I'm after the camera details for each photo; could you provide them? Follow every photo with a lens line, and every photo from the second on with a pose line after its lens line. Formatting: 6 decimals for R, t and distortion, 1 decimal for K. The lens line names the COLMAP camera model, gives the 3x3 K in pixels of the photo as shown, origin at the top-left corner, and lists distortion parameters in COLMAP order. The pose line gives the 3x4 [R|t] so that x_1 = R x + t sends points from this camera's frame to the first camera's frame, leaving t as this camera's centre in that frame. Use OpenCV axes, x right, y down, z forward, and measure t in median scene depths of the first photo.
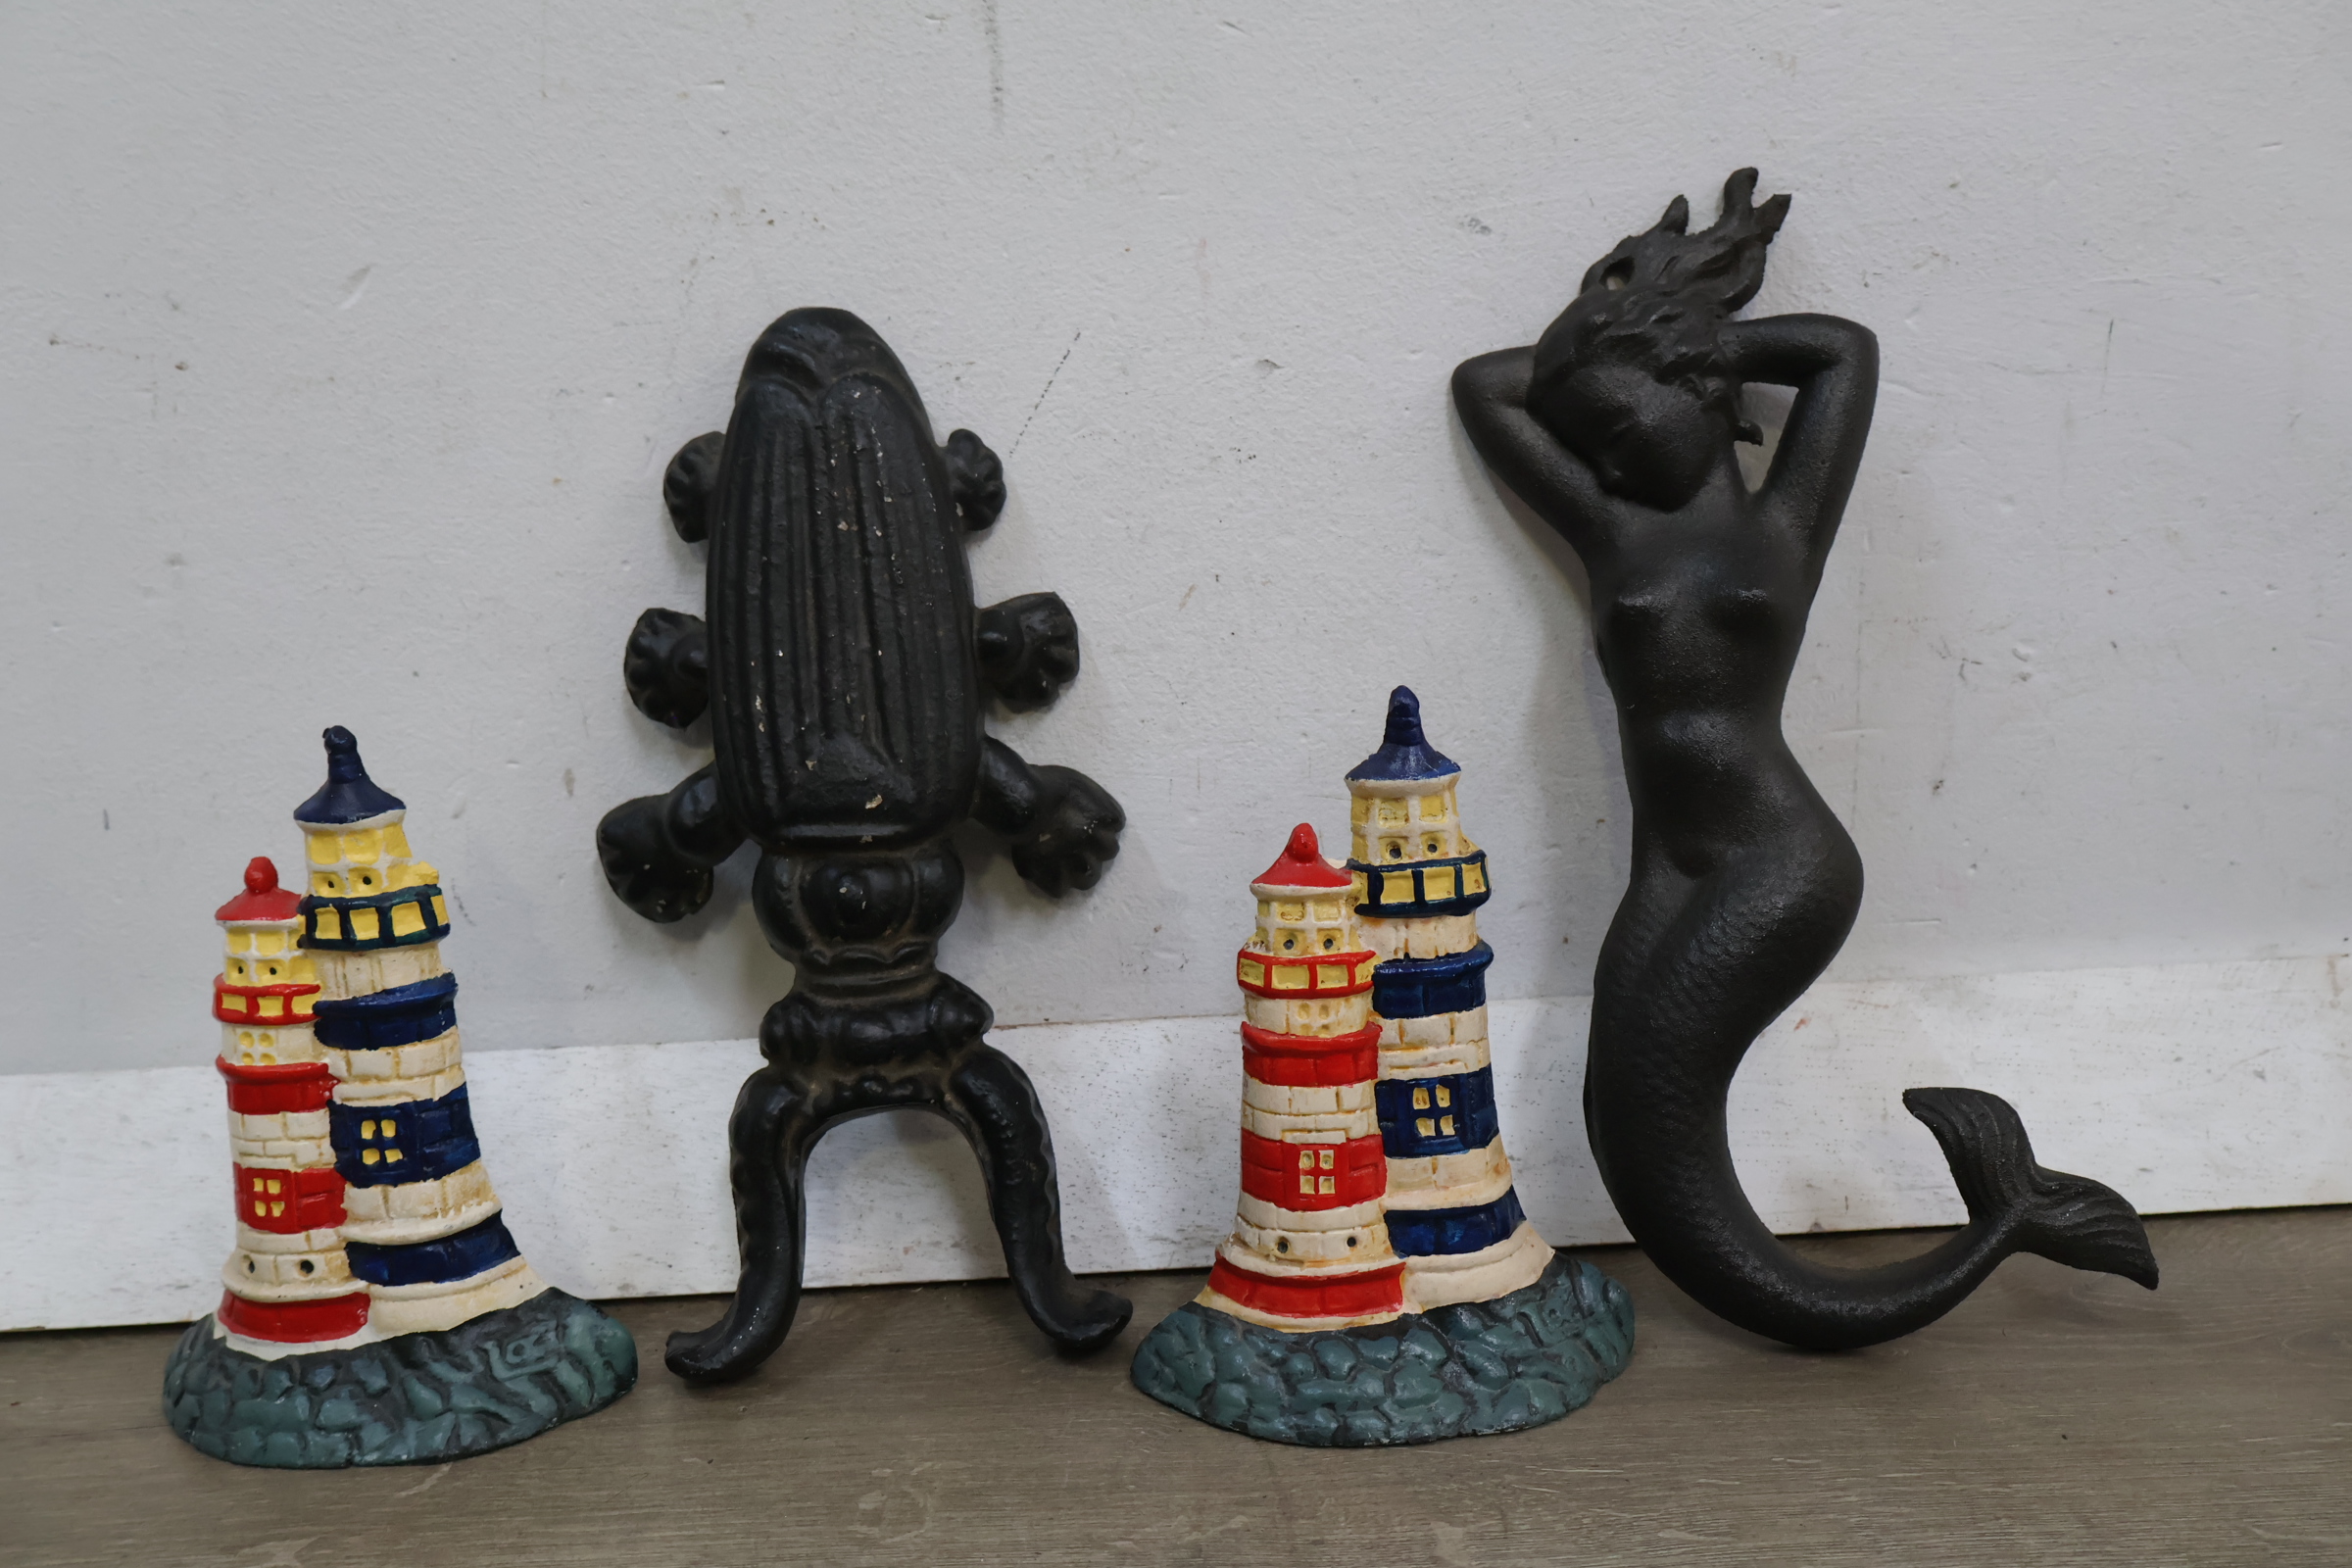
lens RADIAL K [[2164.6, 0, 1165.3], [0, 2164.6, 770.4], [0, 0, 1]] dist [0.012890, 0.000000]
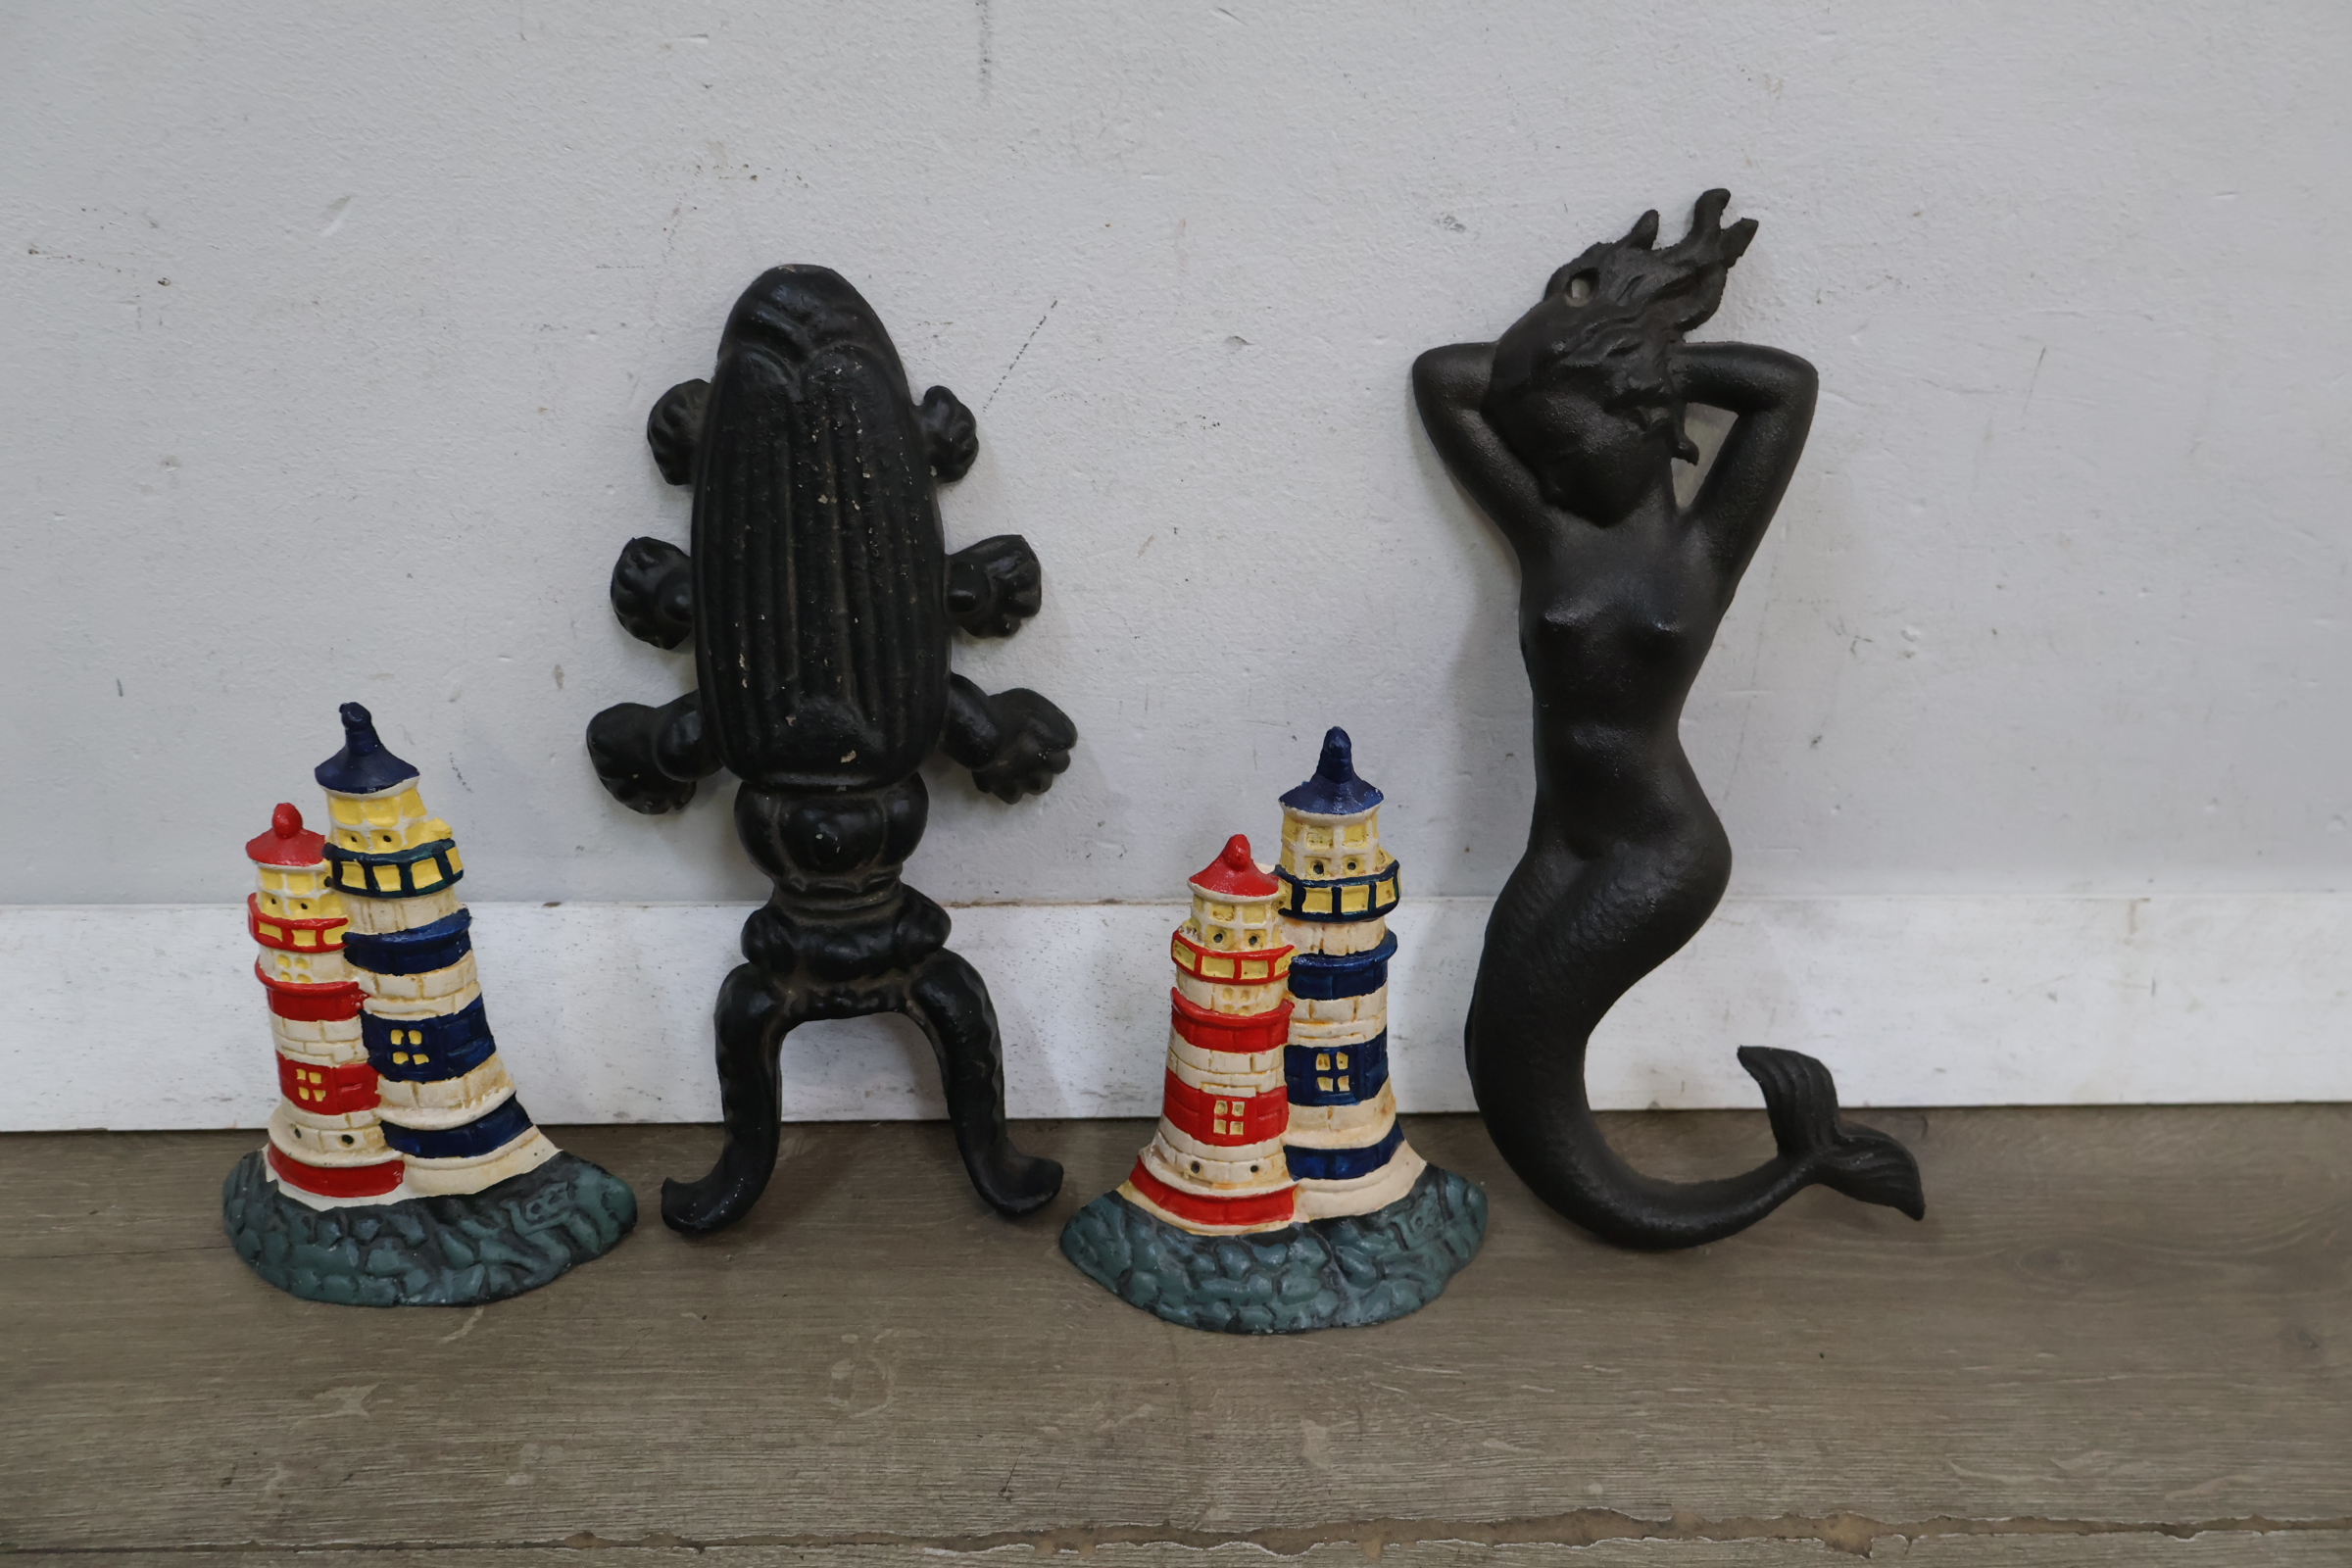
lens RADIAL K [[2164.6, 0, 1179.9], [0, 2164.6, 803.8], [0, 0, 1]] dist [0.012890, 0.000000]
pose [[0.997421, 0.050648, 0.050856, -0.023758], [-0.063775, 0.950469, 0.304206, -0.322641], [-0.032929, -0.306665, 0.951248, -0.053568]]
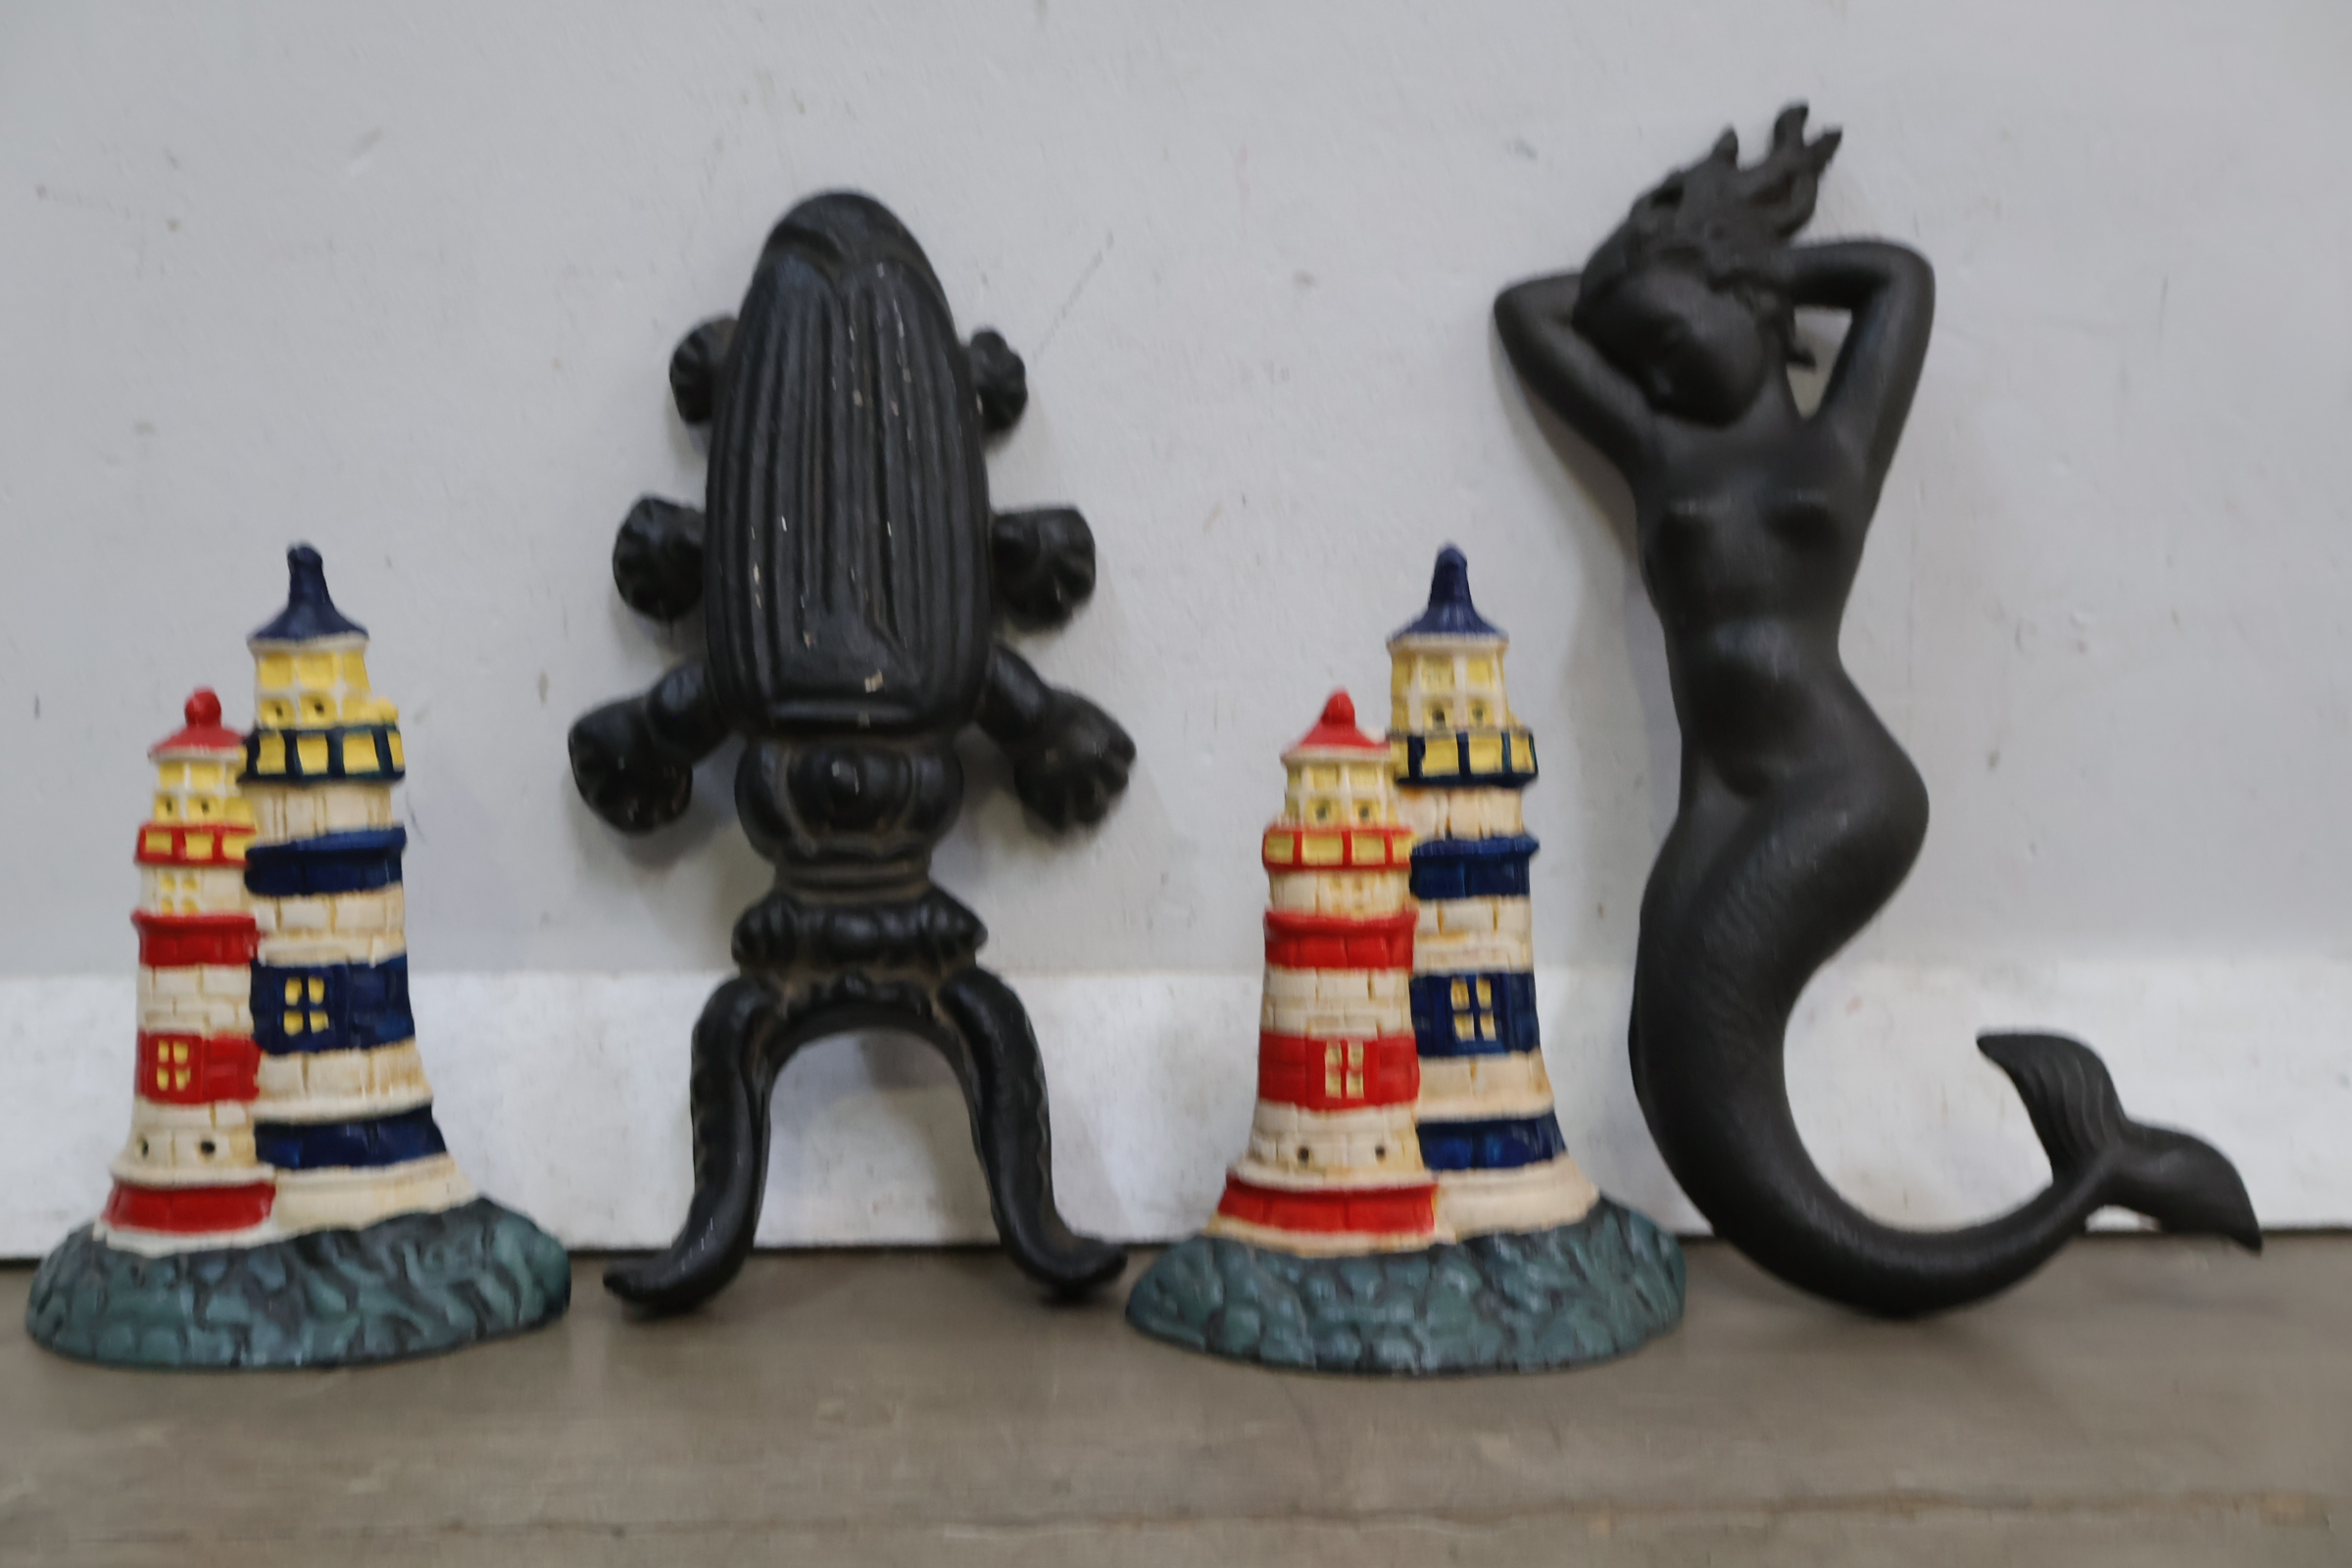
lens RADIAL K [[2164.6, 0, 1172.7], [0, 2164.6, 777.2], [0, 0, 1]] dist [0.012890, 0.000000]
pose [[0.998911, 0.041508, 0.021326, -0.025763], [-0.037733, 0.987311, -0.154249, 0.204354], [-0.027458, 0.153277, 0.987802, 0.087392]]
